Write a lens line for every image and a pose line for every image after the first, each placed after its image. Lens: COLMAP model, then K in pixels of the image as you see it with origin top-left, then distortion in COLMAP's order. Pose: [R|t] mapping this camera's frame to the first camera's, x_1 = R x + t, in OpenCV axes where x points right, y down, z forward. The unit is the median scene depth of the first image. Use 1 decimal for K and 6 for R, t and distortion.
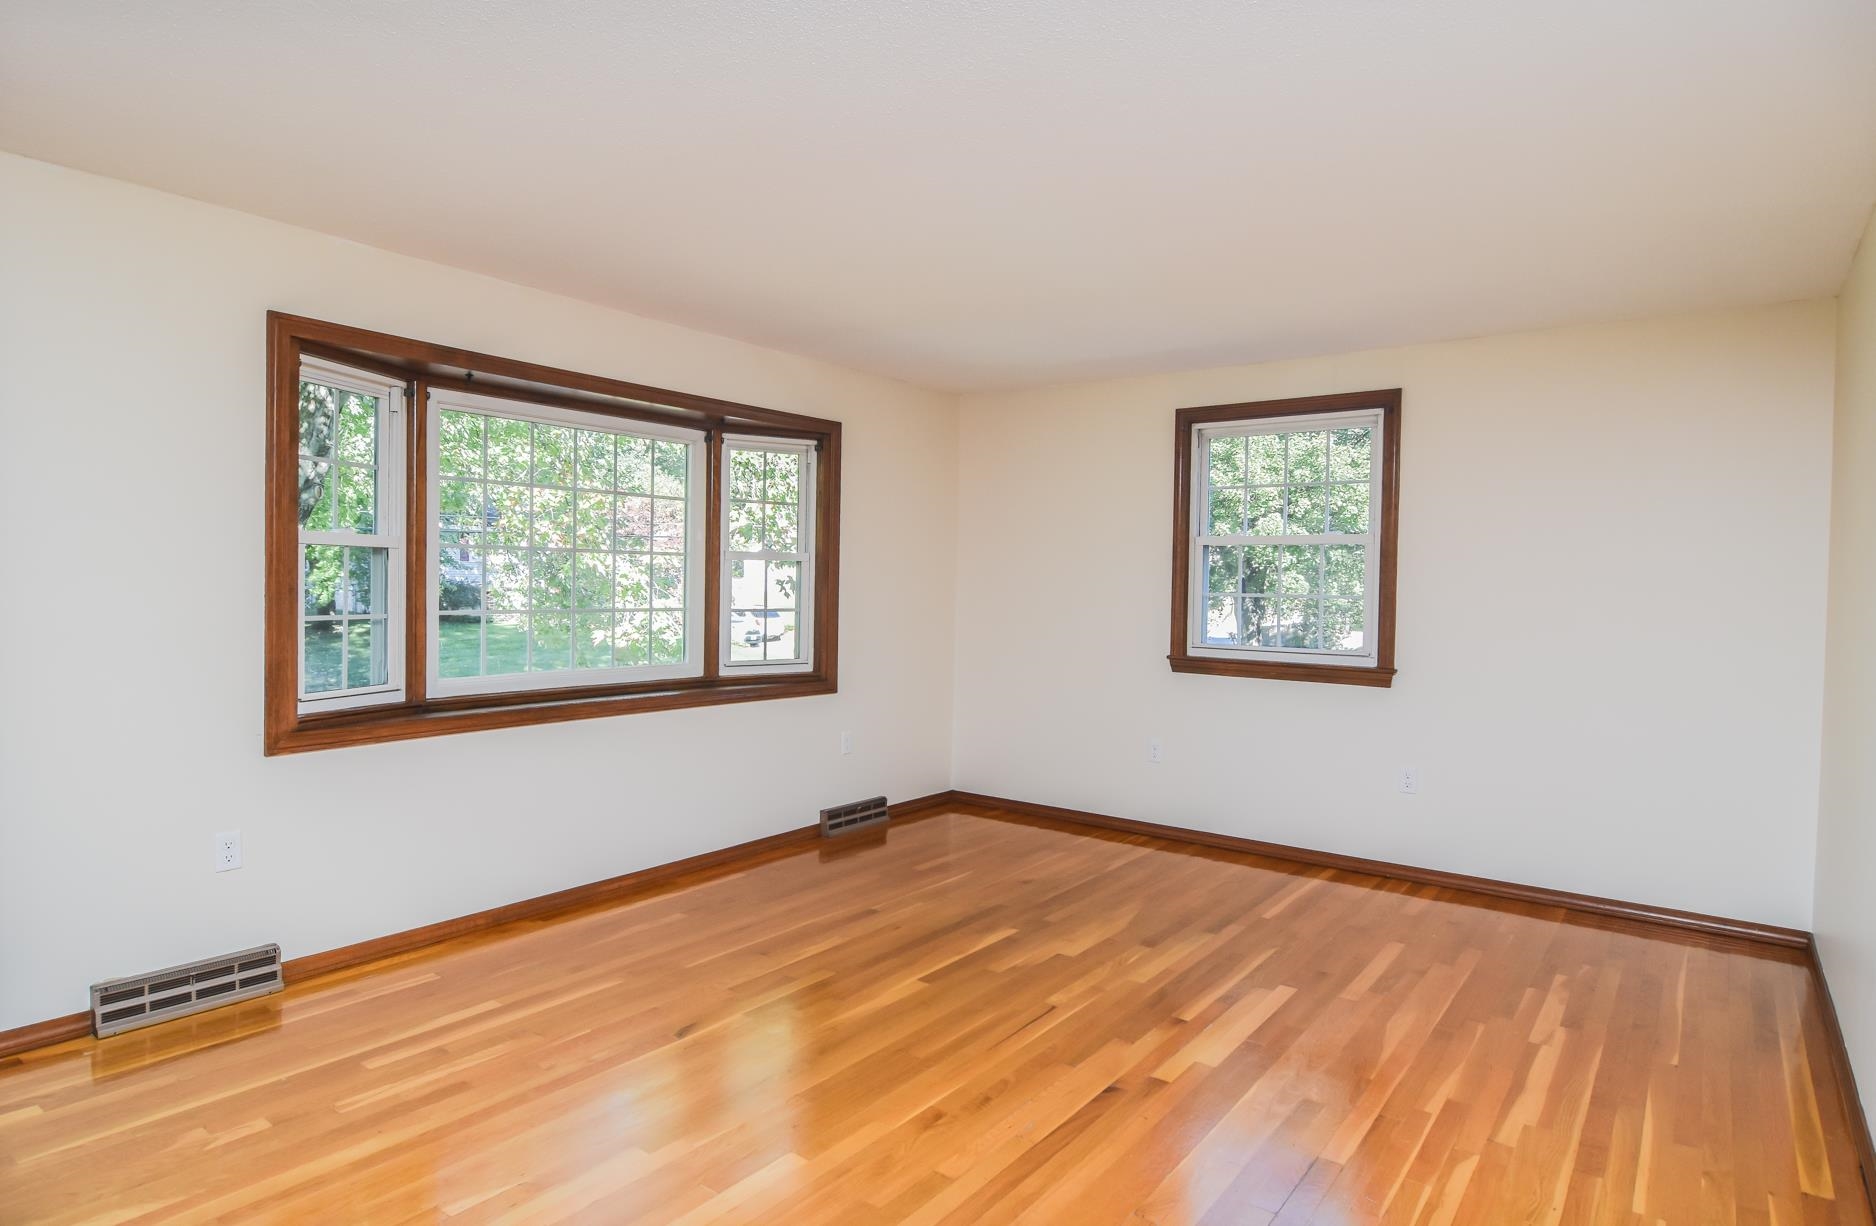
lens RADIAL K [[1002.3, 0, 933.7], [0, 1002.3, 608.2], [0, 0, 1]] dist [-0.012652, -0.004587]
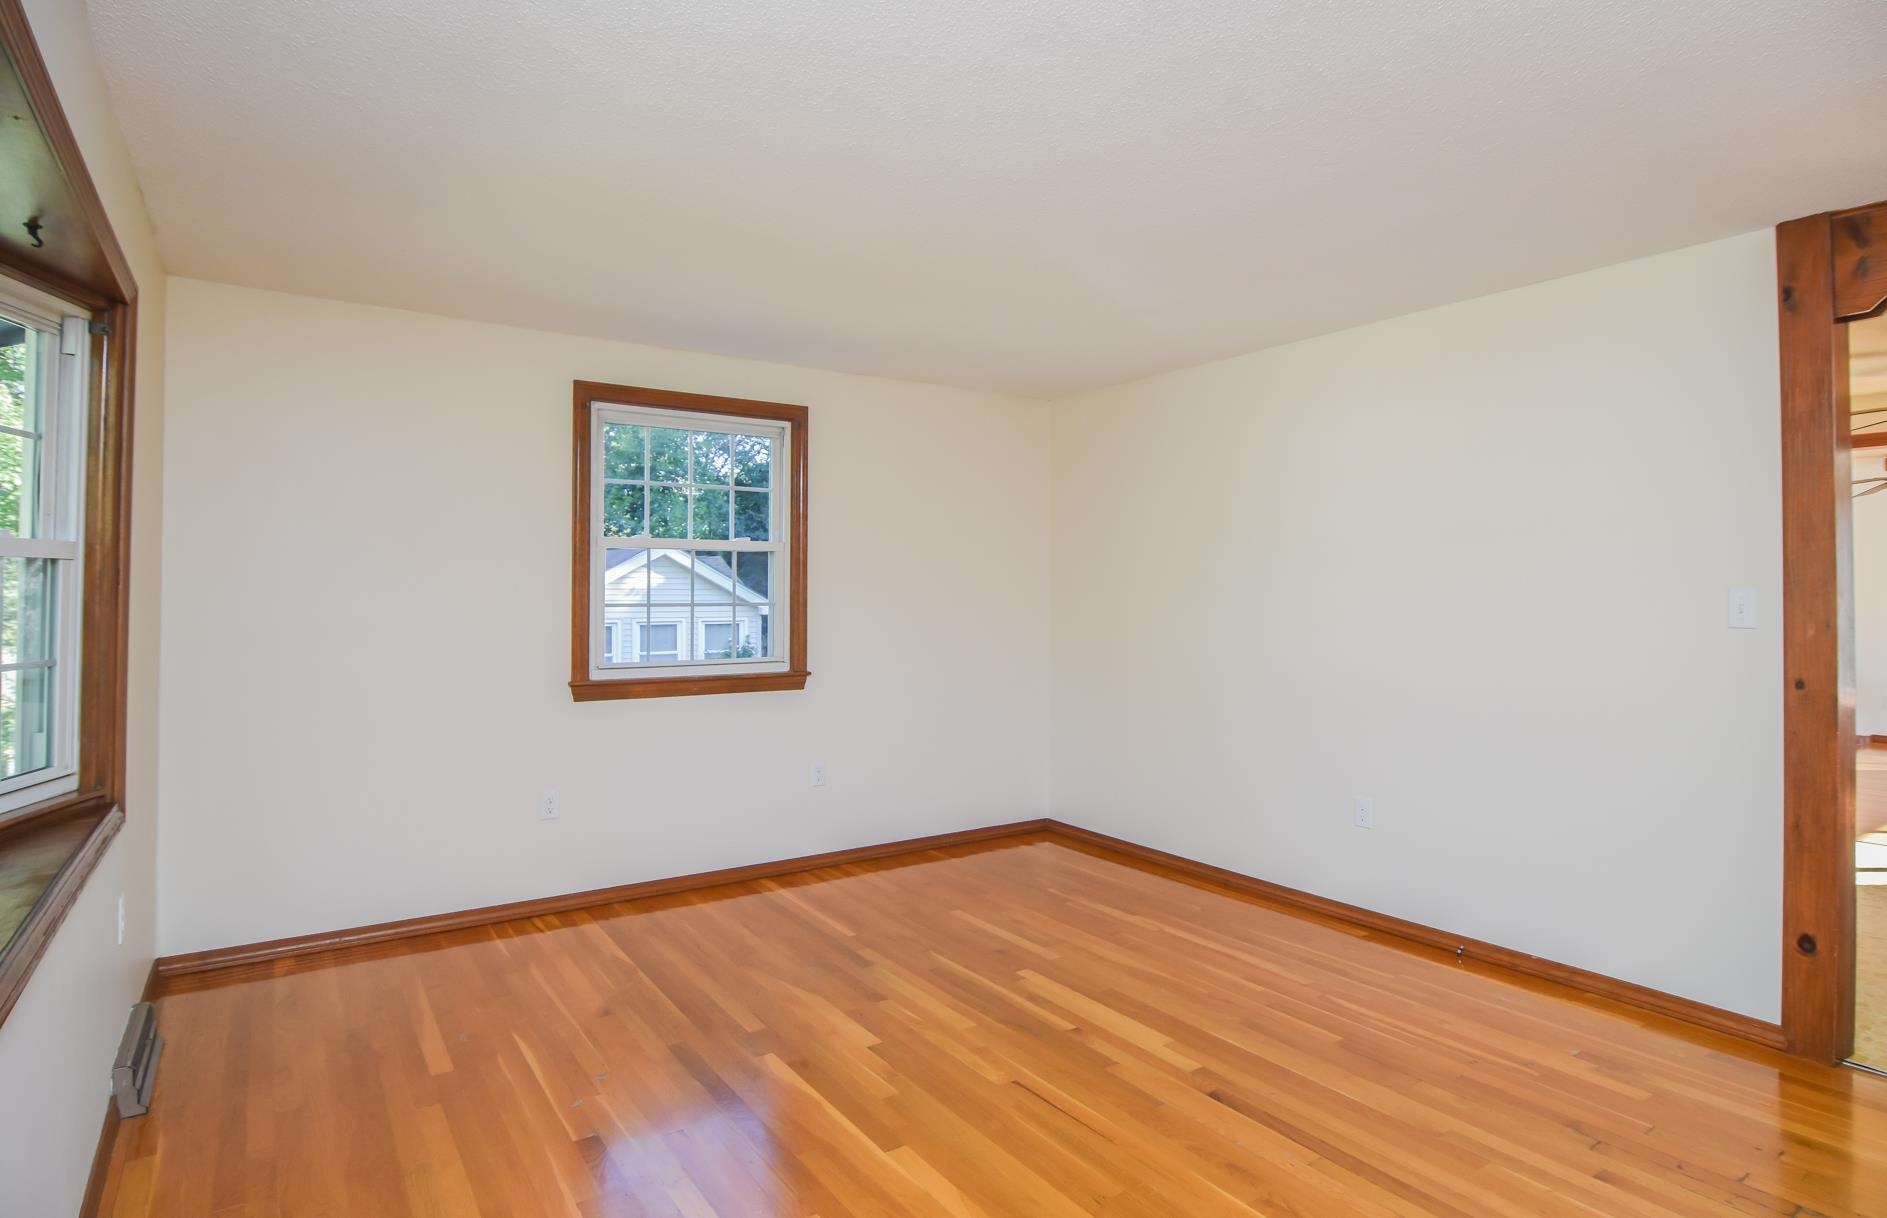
lens RADIAL K [[1008.2, 0, 931.8], [0, 1008.2, 591.5], [0, 0, 1]] dist [-0.012652, -0.004587]
pose [[0.326480, -0.019555, 0.945002, -0.519715], [0.026111, 0.999591, 0.011664, -0.033747], [-0.944843, 0.020867, 0.326857, 0.544322]]
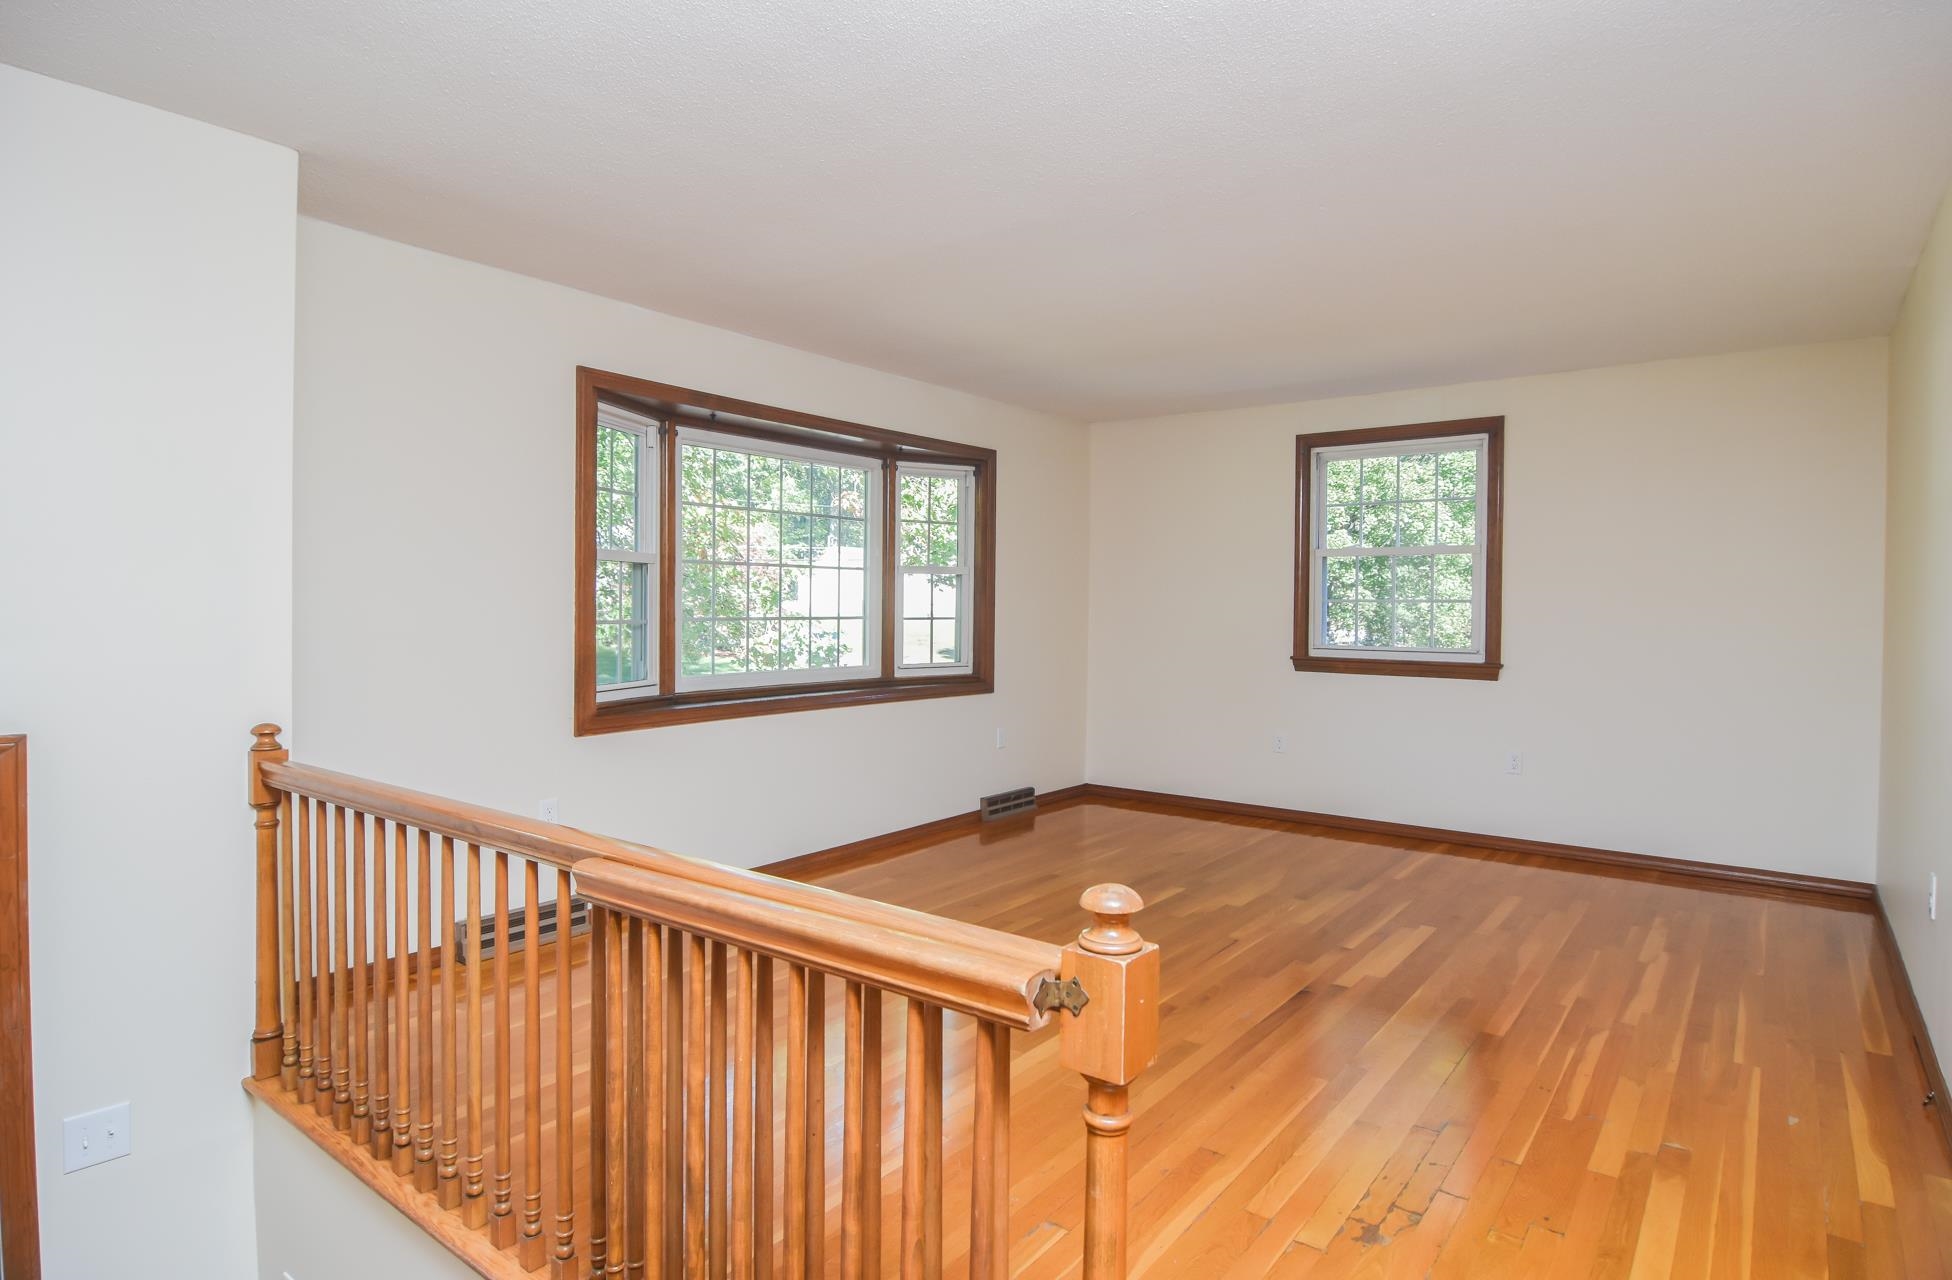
lens RADIAL K [[1011.8, 0, 973.1], [0, 1011.8, 622.2], [0, 0, 1]] dist [-0.015058, -0.003403]
pose [[0.999871, -0.009189, -0.013146, -0.124162], [0.009091, 0.999931, -0.007435, 0.017319], [0.013213, 0.007314, 0.999886, -0.150953]]
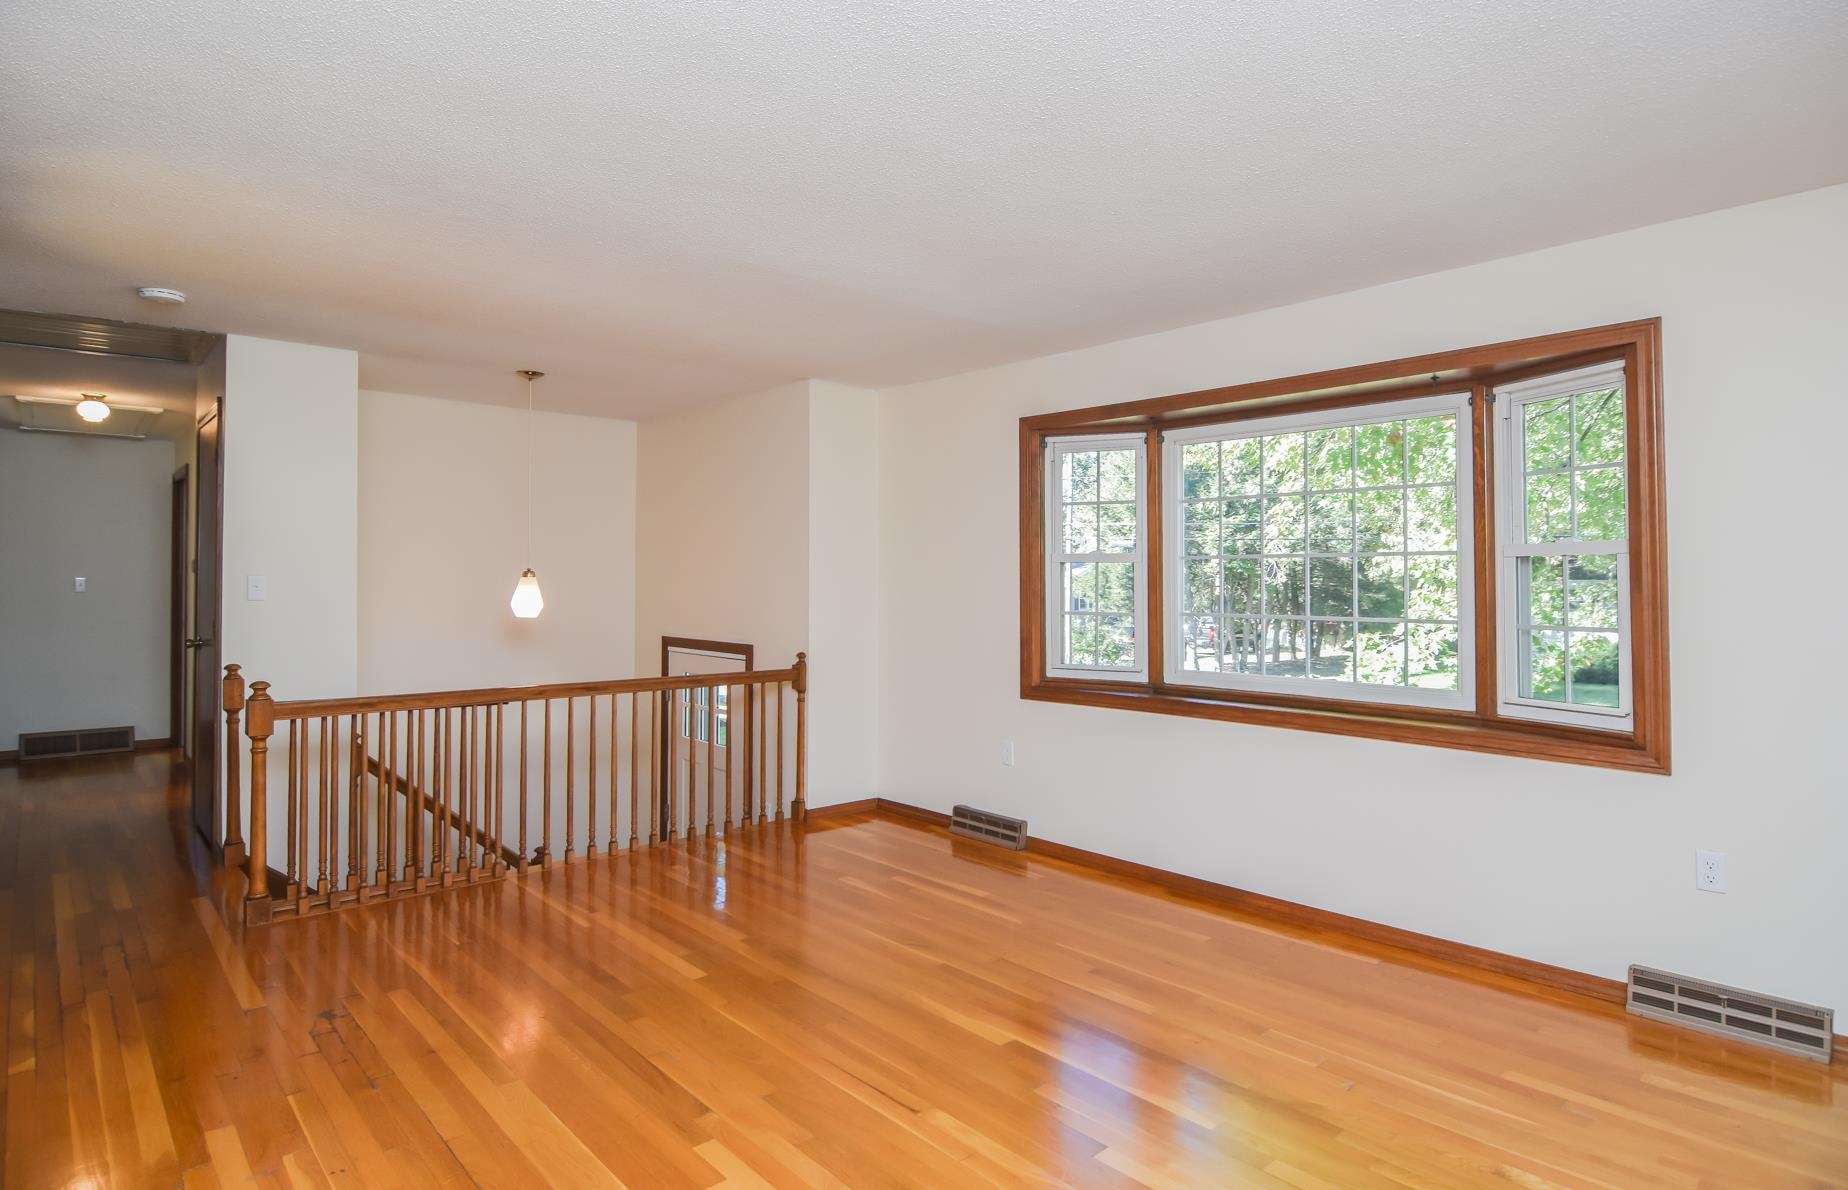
lens RADIAL K [[987.4, 0, 958.1], [0, 987.4, 560.1], [0, 0, 1]] dist [-0.012652, -0.004587]
pose [[-0.154886, -0.033850, -0.987352, 0.638654], [-0.025488, 0.999217, -0.030259, -0.015341], [0.987604, 0.020479, -0.155627, 0.808858]]
